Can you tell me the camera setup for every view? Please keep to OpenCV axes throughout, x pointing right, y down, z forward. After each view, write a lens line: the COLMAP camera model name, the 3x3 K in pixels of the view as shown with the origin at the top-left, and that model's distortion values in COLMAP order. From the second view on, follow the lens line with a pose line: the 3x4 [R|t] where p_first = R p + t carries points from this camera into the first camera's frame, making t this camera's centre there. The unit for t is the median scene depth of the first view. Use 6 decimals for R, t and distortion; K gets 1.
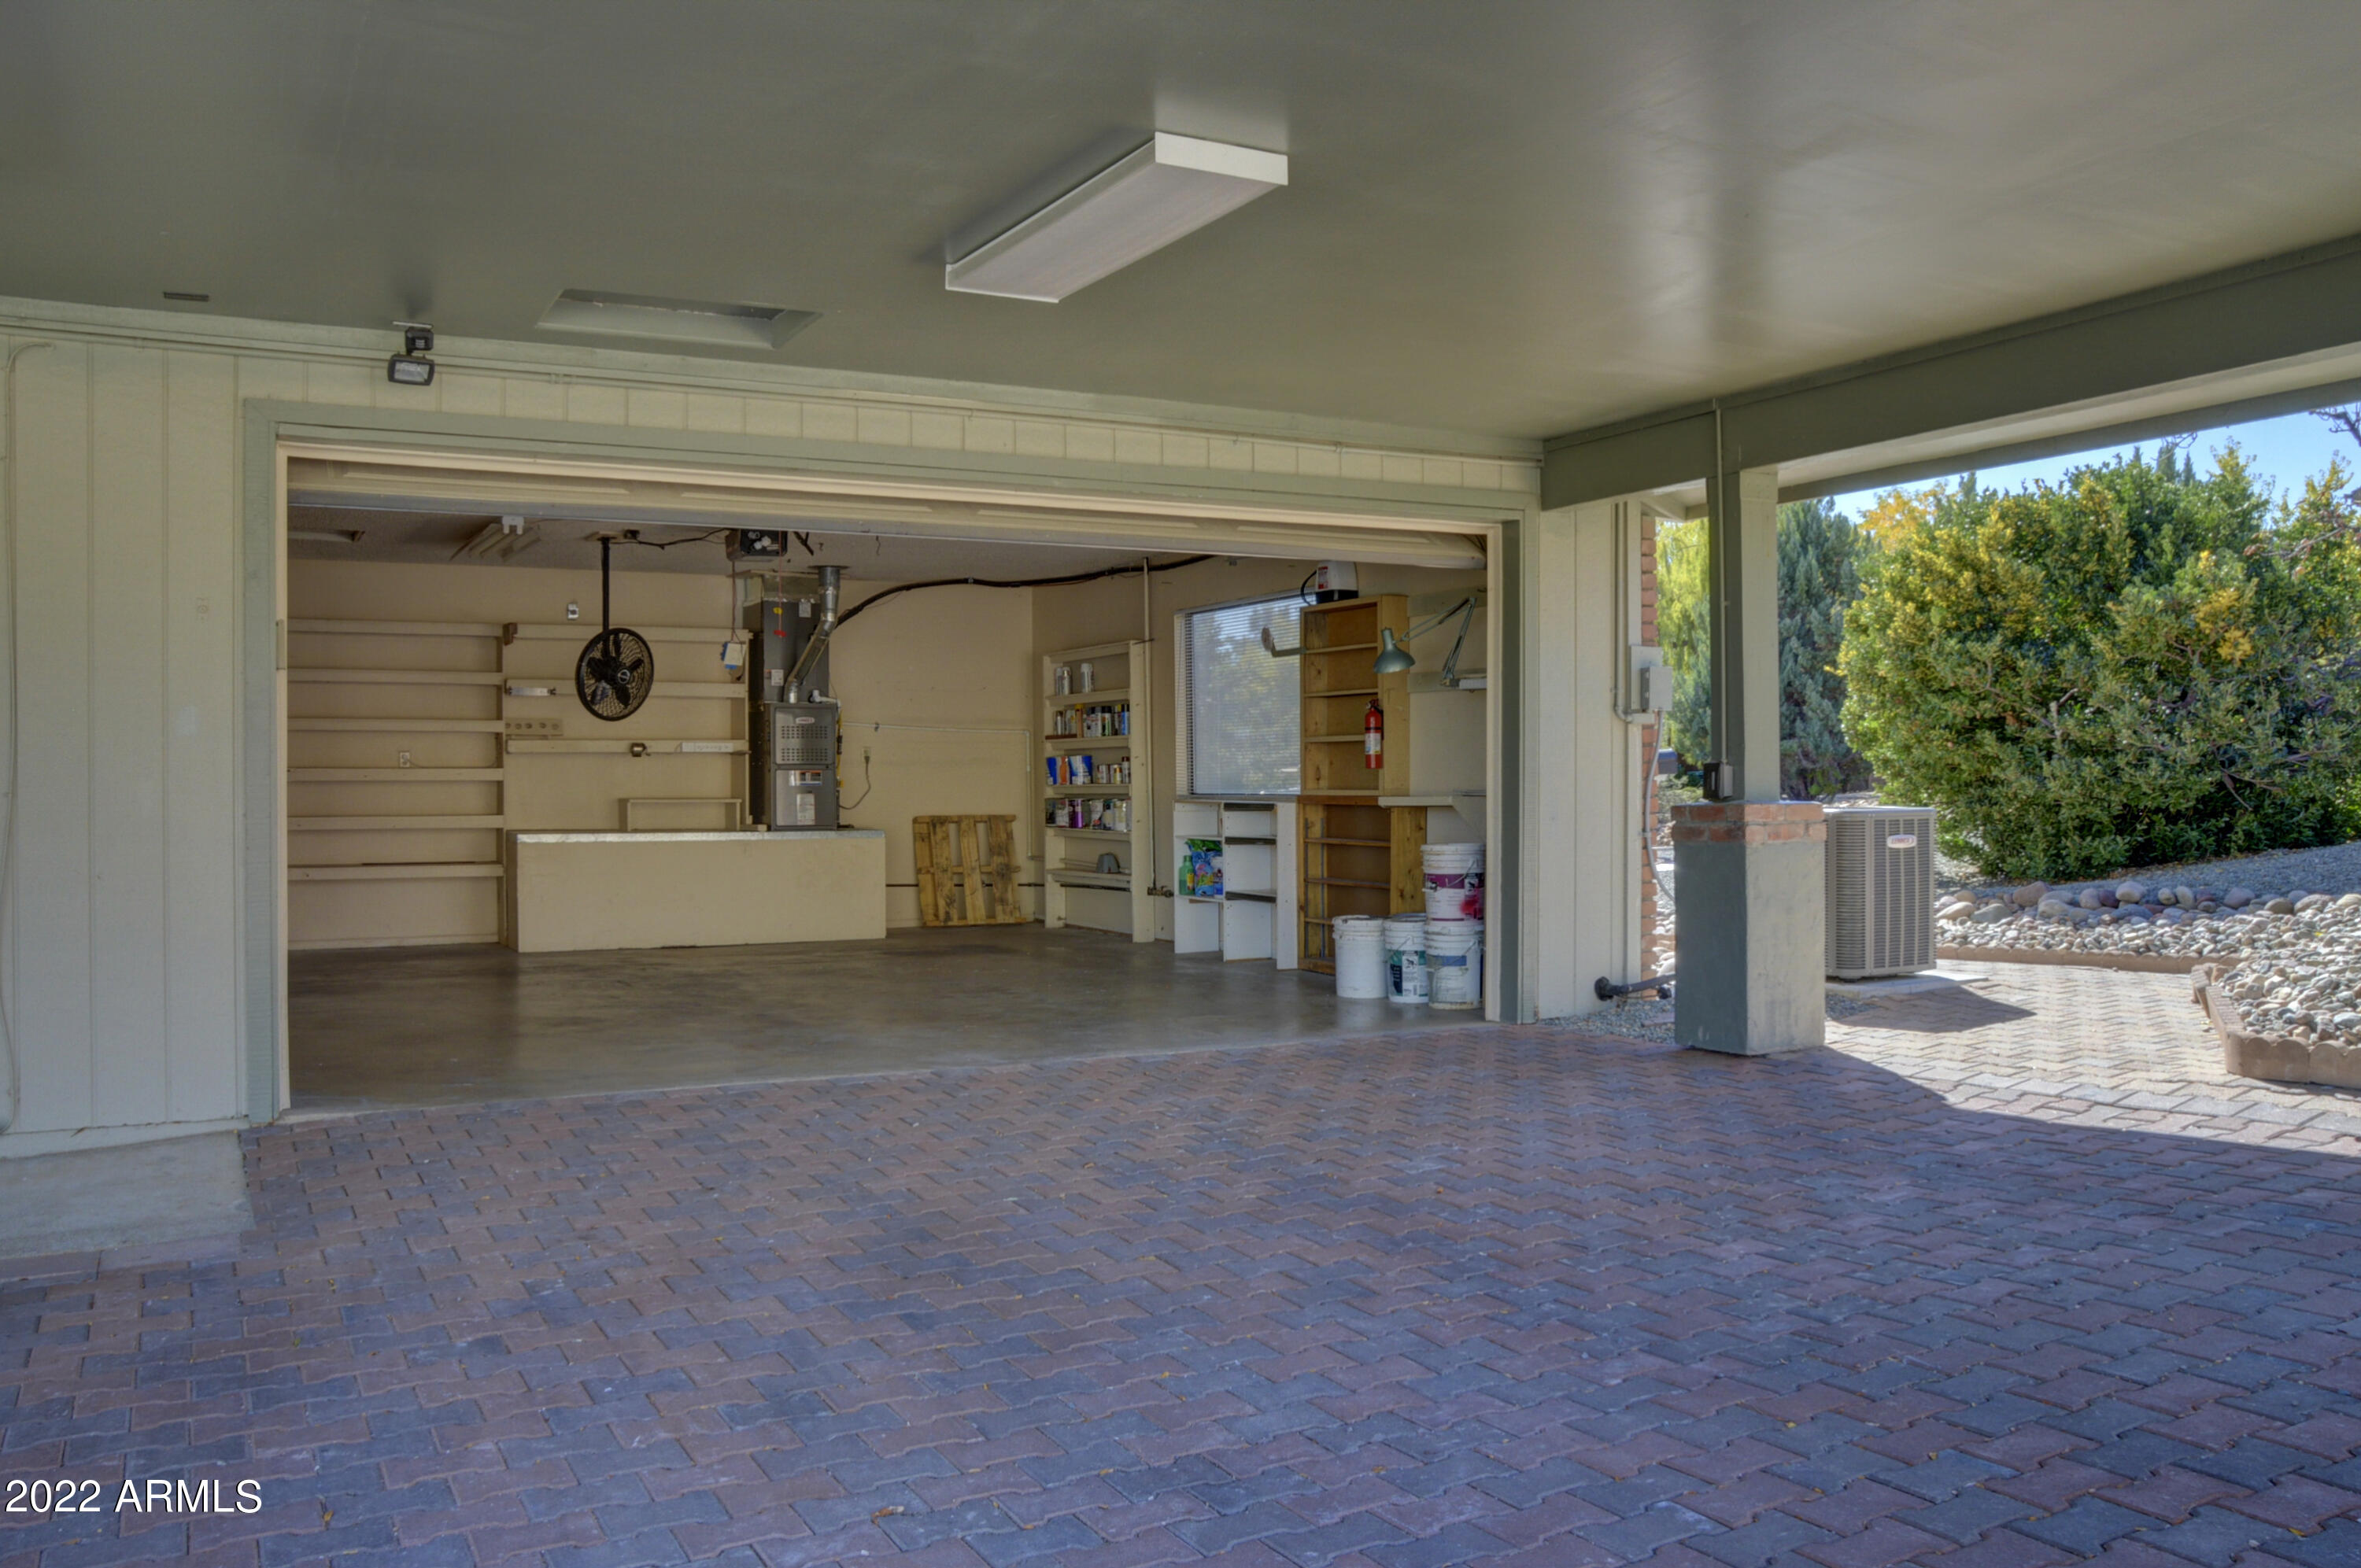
lens RADIAL K [[1948.0, 0, 1178.4], [0, 1948.0, 787.7], [0, 0, 1]] dist [-0.077881, 0.071783]
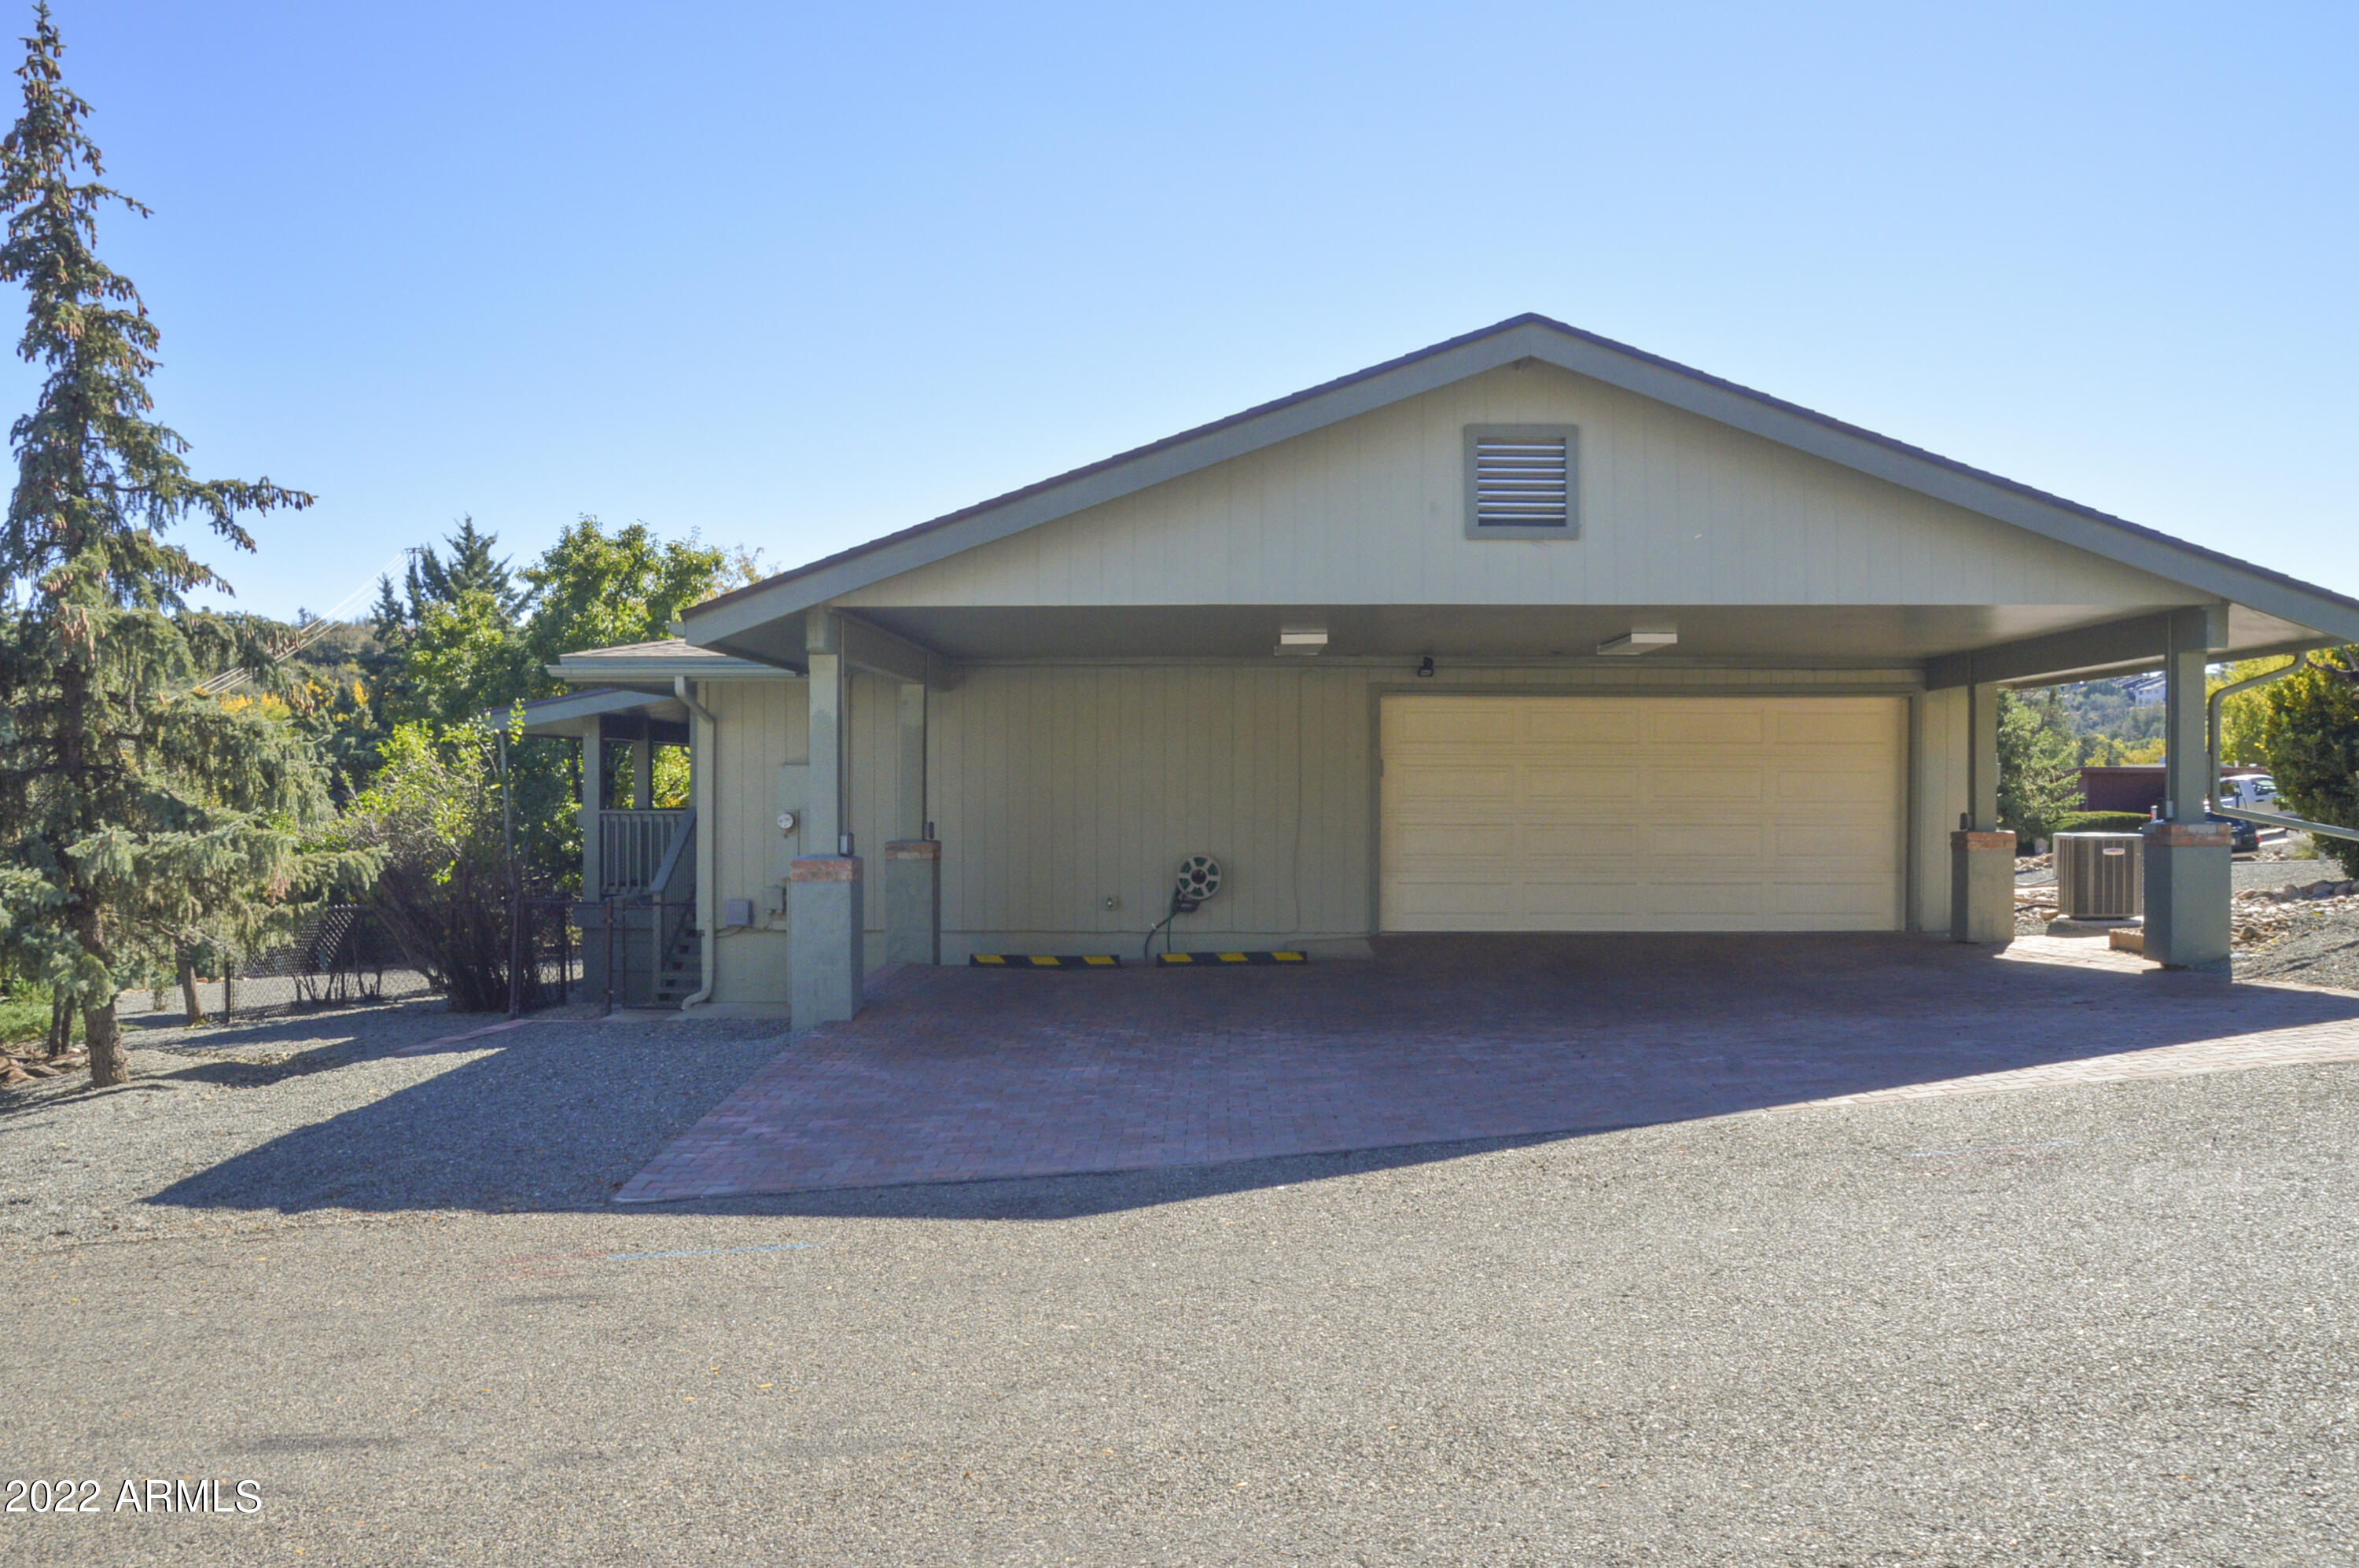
lens RADIAL K [[1977.8, 0, 1179.7], [0, 1977.8, 787.7], [0, 0, 1]] dist [-0.077934, 0.049405]
pose [[0.875480, 0.004280, -0.483236, 0.502732], [-0.004671, 0.999989, 0.000395, -0.035053], [0.483233, 0.001912, 0.875490, -1.253452]]
